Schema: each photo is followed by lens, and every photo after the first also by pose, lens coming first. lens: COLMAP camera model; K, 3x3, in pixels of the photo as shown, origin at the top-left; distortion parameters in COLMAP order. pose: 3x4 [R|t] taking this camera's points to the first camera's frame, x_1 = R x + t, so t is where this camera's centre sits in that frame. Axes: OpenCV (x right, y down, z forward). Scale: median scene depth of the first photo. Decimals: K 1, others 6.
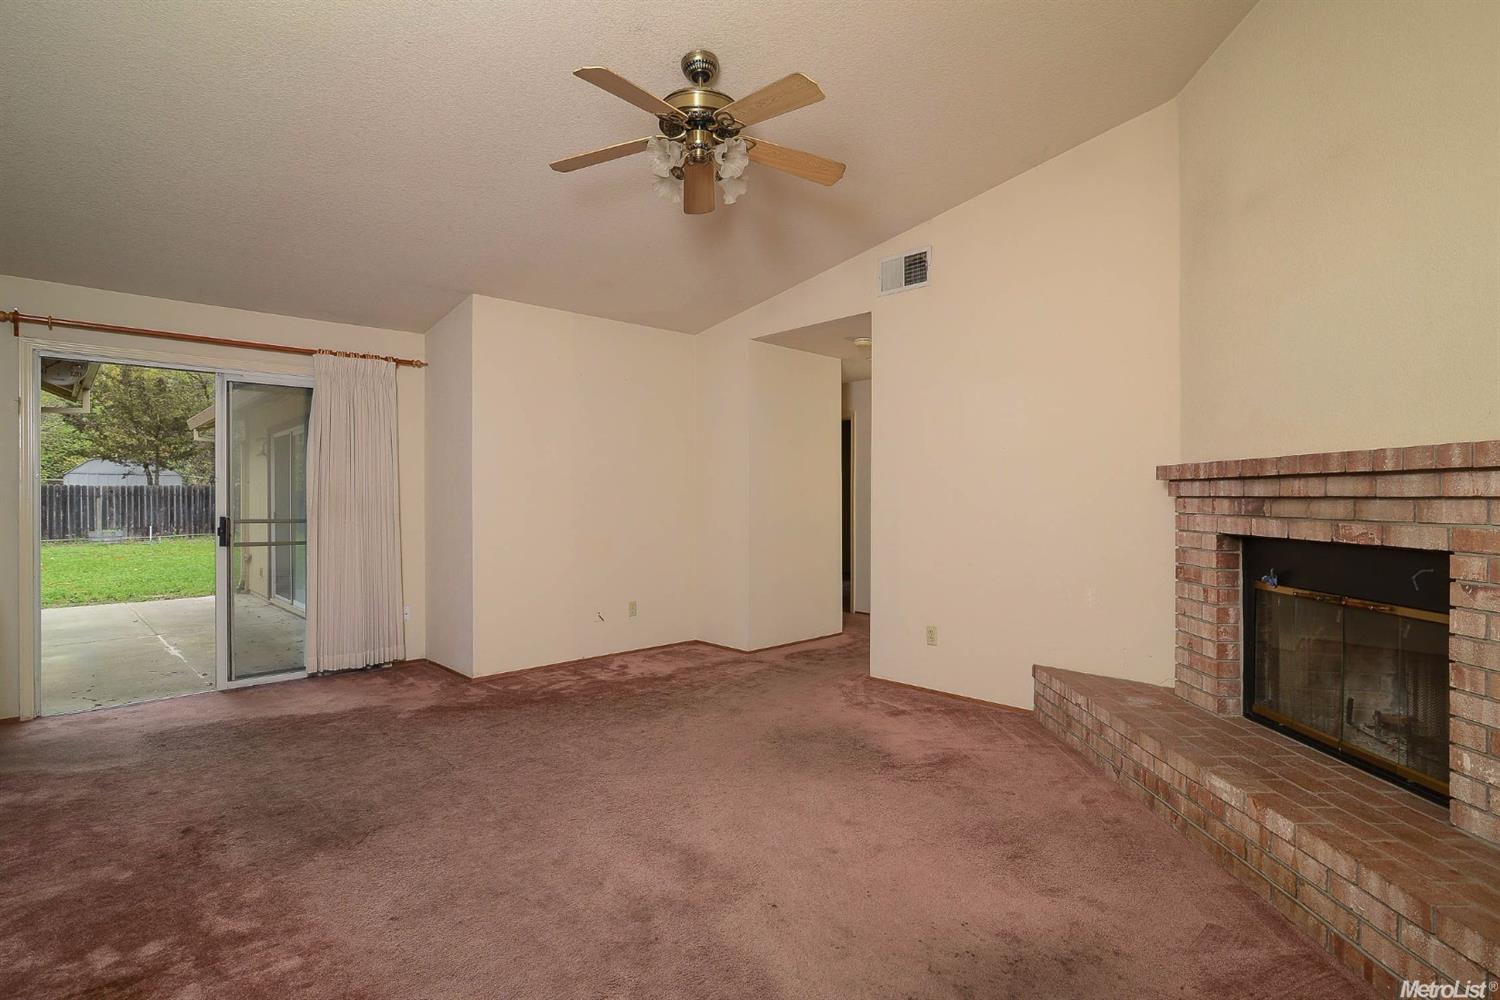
lens RADIAL K [[749.6, 0, 755.4], [0, 749.6, 498.9], [0, 0, 1]] dist [-0.006107, -0.000009]
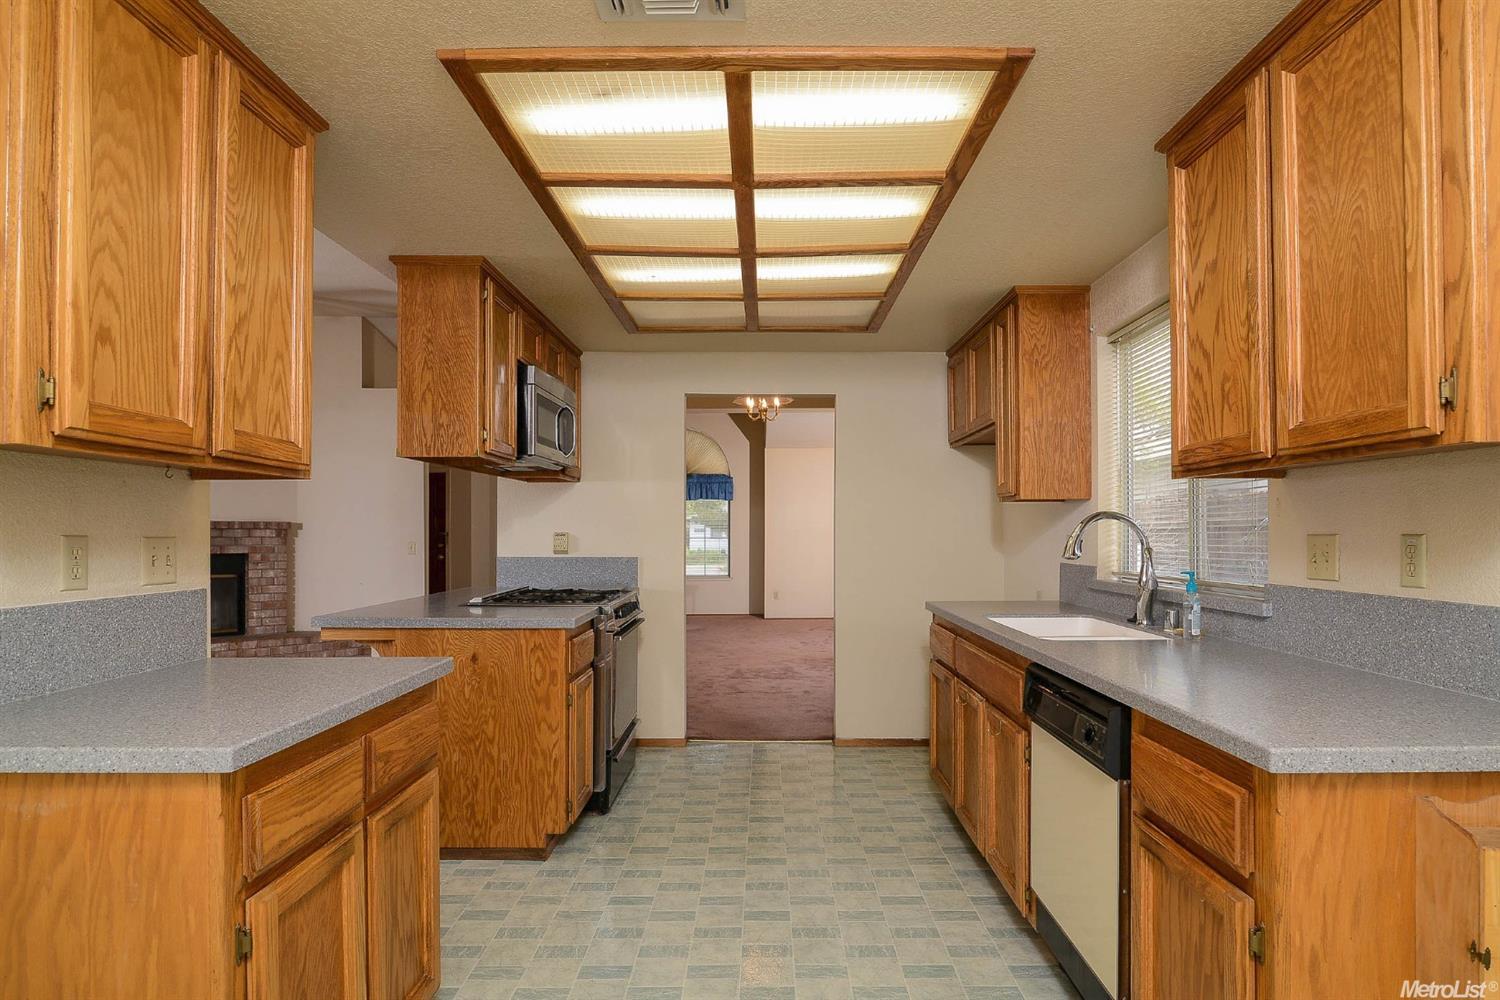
lens RADIAL K [[848.7, 0, 751.8], [0, 848.7, 529.3], [0, 0, 1]] dist [0.001027, 0.000100]
pose [[-0.708846, 0.003312, 0.705355, -2.659133], [0.000503, 0.999991, -0.004190, -0.015198], [-0.705363, -0.002615, -0.708842, 1.674651]]
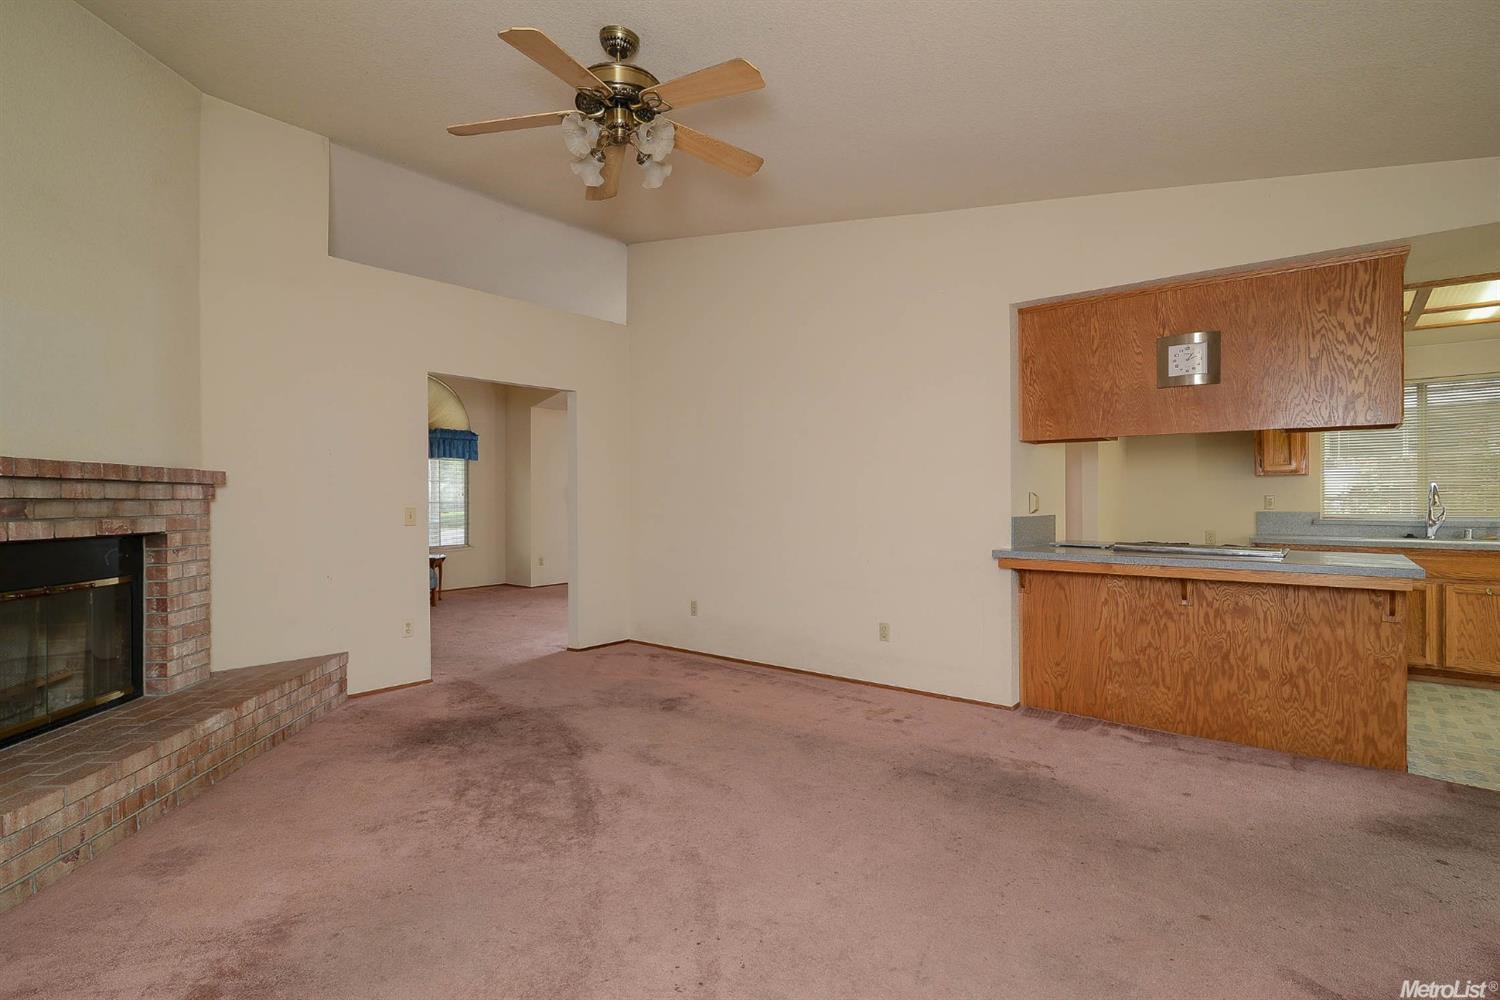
lens RADIAL K [[718.3, 0, 743.1], [0, 718.3, 500.3], [0, 0, 1]] dist [-0.014107, -0.000075]
pose [[-0.994755, 0.003547, -0.102224, -0.154855], [0.003421, 0.999993, 0.001413, 0.001446], [0.102229, 0.001056, -0.994760, 2.168511]]
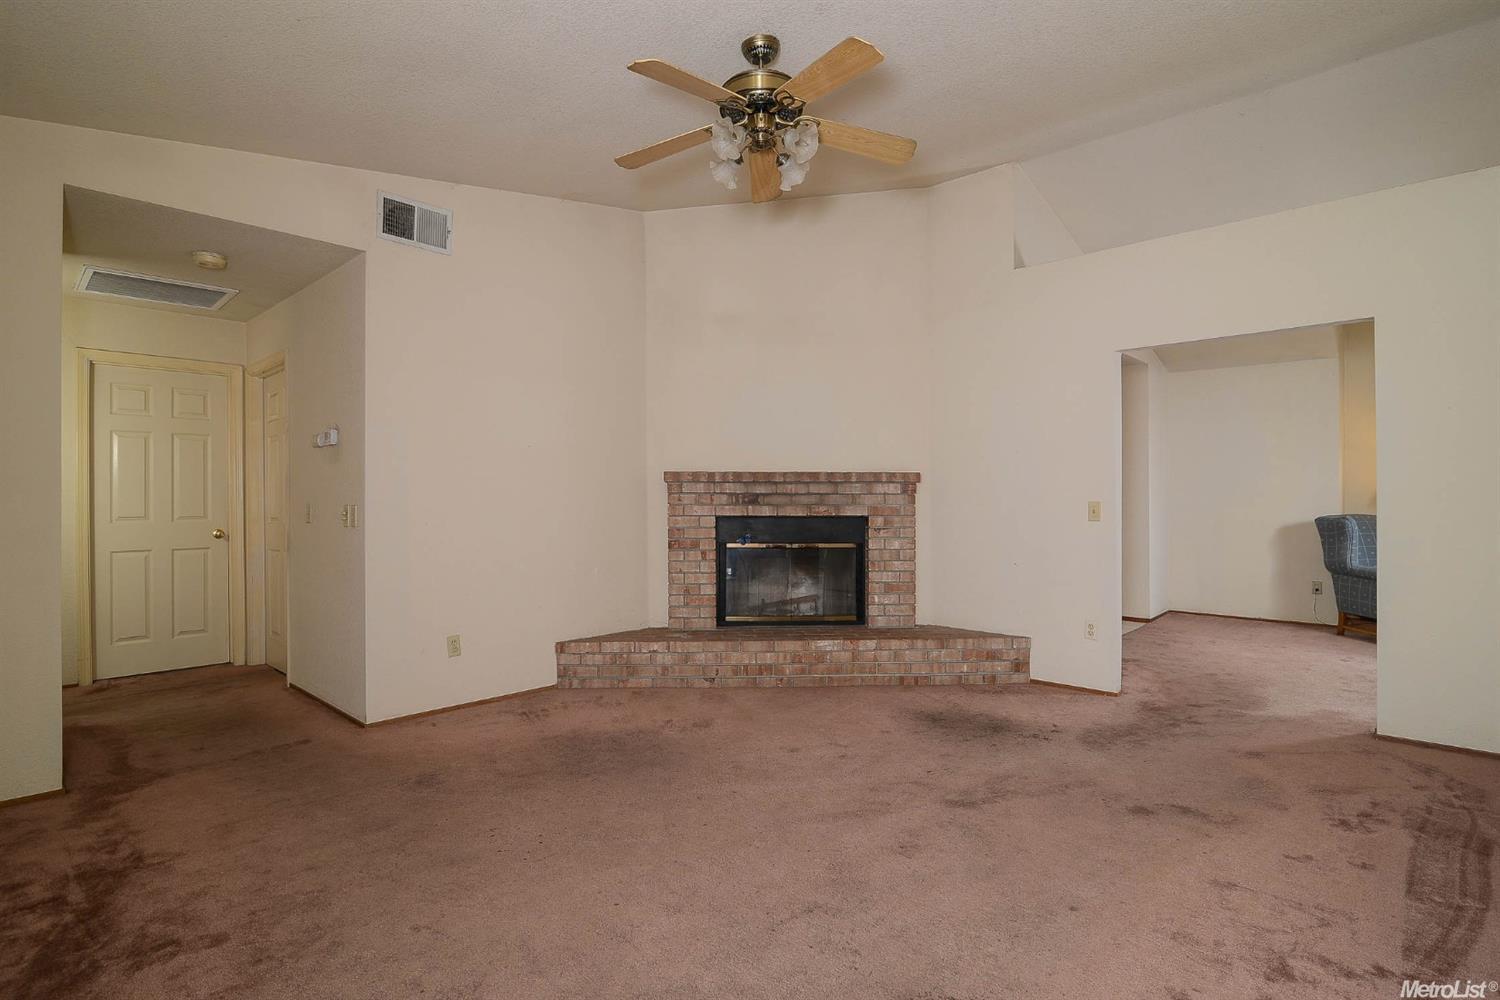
lens RADIAL K [[749.6, 0, 755.4], [0, 749.6, 498.9], [0, 0, 1]] dist [-0.006107, -0.000009]
pose [[-0.058713, -0.002888, 0.998271, -1.200046], [0.001595, 0.999994, 0.002987, 0.005639], [-0.998274, 0.001768, -0.058708, 1.206938]]
